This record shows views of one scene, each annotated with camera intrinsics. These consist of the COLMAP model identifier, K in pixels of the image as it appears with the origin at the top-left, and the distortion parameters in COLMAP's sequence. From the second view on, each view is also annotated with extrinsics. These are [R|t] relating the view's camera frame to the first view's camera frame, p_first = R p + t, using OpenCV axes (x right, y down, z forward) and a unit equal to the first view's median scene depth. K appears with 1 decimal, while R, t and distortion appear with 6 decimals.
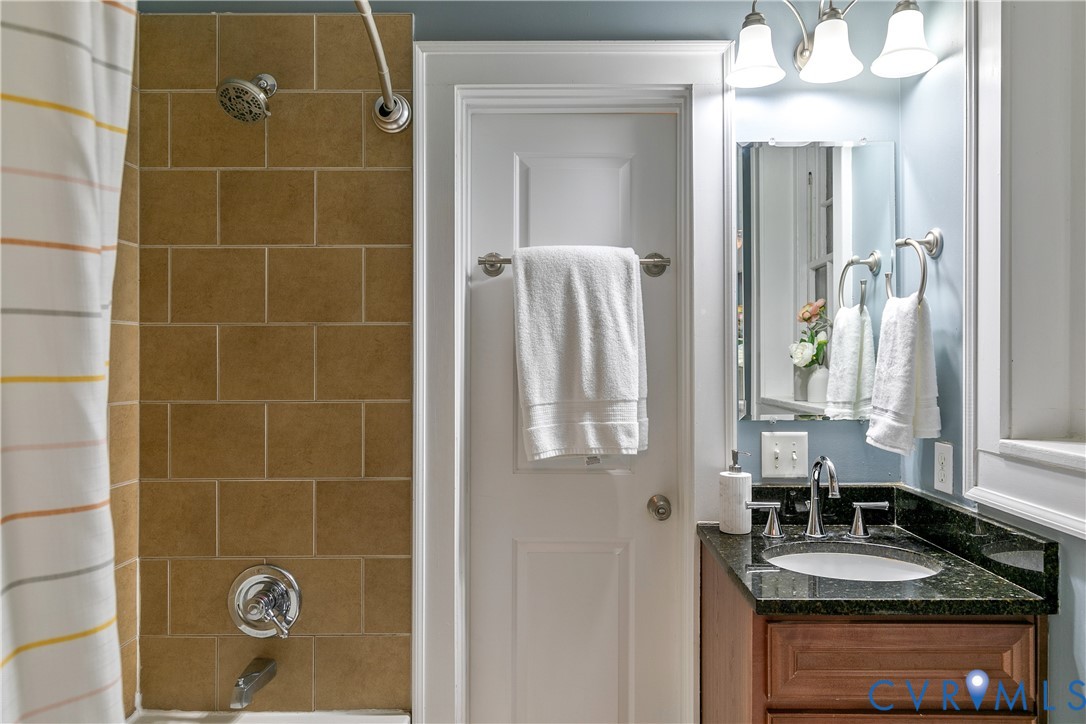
lens RADIAL K [[676.9, 0, 581.3], [0, 676.9, 361.3], [0, 0, 1]] dist [0.000424, 0.000224]
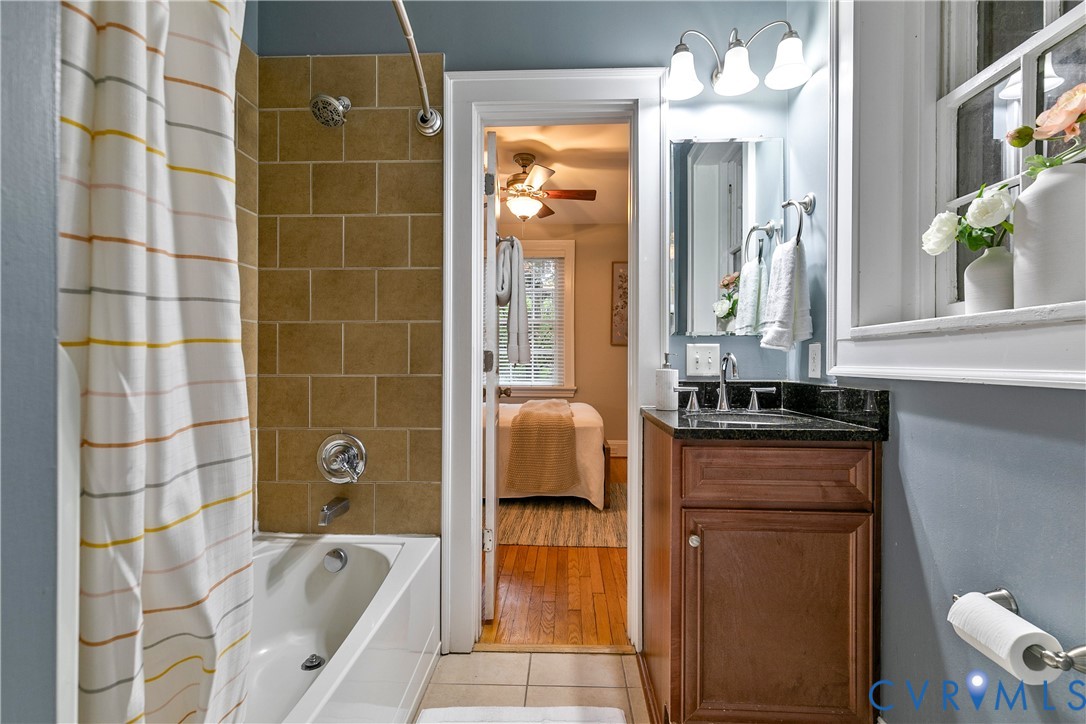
lens RADIAL K [[492.6, 0, 553.6], [0, 492.6, 359.2], [0, 0, 1]] dist [0.003266, 0.000084]
pose [[0.999266, 0.003107, -0.038192, 0.027366], [-0.003091, 0.999995, 0.000479, 0.138216], [0.038193, -0.000361, 0.999270, -0.041594]]
